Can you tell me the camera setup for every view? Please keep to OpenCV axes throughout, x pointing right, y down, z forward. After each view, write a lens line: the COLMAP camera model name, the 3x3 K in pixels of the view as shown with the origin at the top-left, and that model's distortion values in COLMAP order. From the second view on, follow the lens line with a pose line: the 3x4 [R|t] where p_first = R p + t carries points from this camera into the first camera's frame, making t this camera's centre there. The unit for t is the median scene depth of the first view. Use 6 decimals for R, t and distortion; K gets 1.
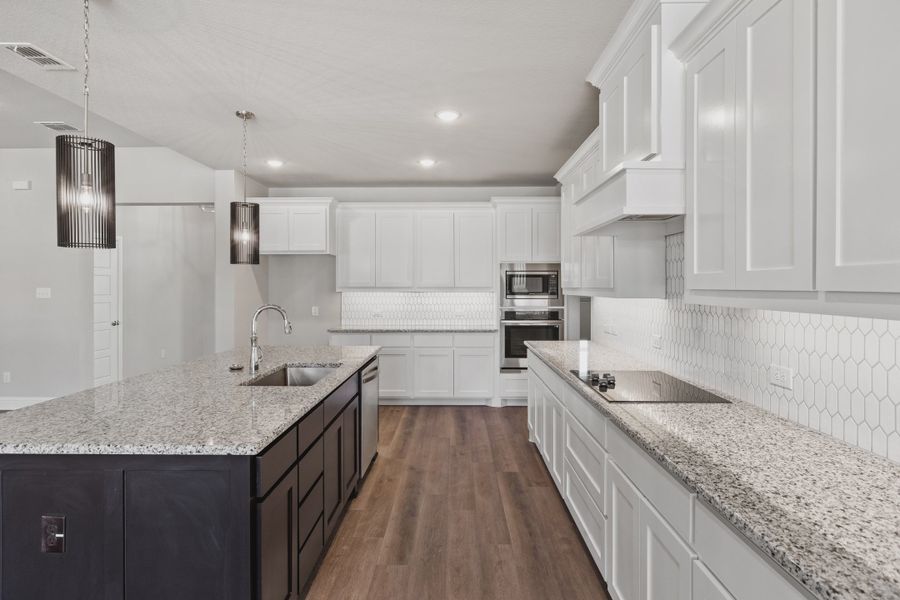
lens RADIAL K [[469.2, 0, 445.2], [0, 469.2, 284.6], [0, 0, 1]] dist [0.002353, 0.000628]
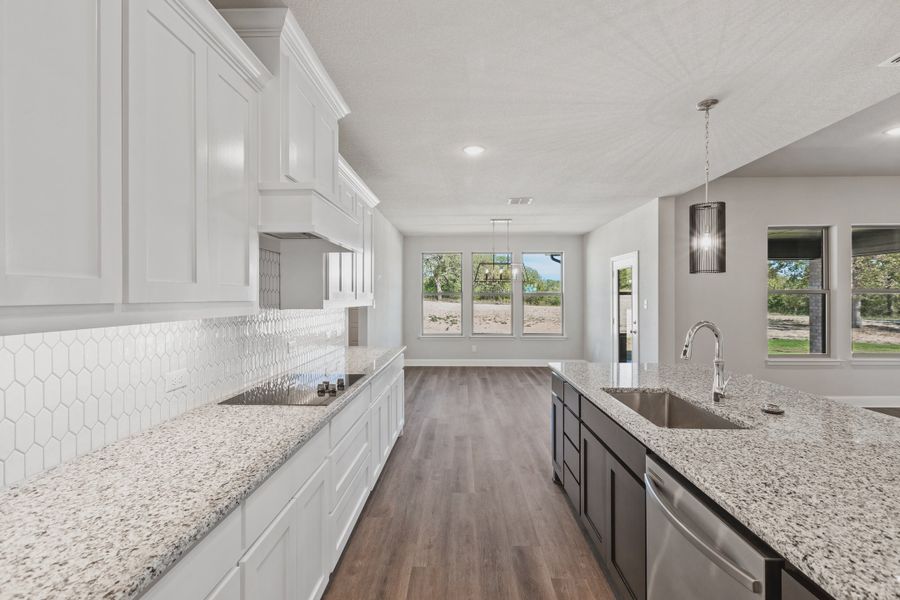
lens RADIAL K [[405.5, 0, 452.1], [0, 405.5, 285.9], [0, 0, 1]] dist [0.001799, 0.000225]
pose [[-0.999998, 0.001569, 0.001368, 0.030185], [0.001522, 0.999438, -0.033475, 0.002954], [-0.001420, -0.033472, -0.999439, 0.972915]]
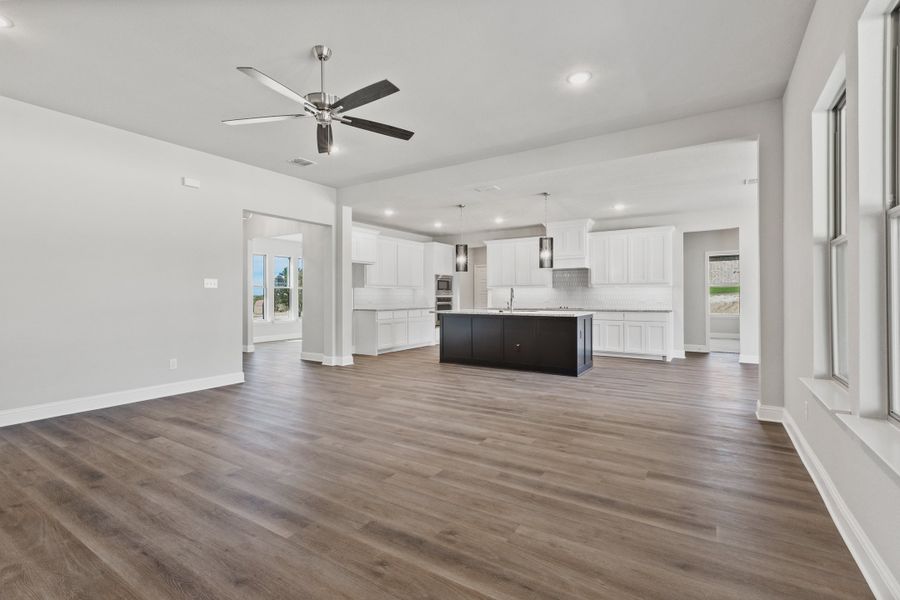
lens RADIAL K [[413.0, 0, 454.6], [0, 413.0, 295.7], [0, 0, 1]] dist [0.000557, -0.001102]
pose [[0.517445, -0.000128, 0.855716, -1.553693], [-0.001173, 0.999999, 0.000859, 0.050845], [-0.855716, -0.001448, 0.517444, -0.001140]]
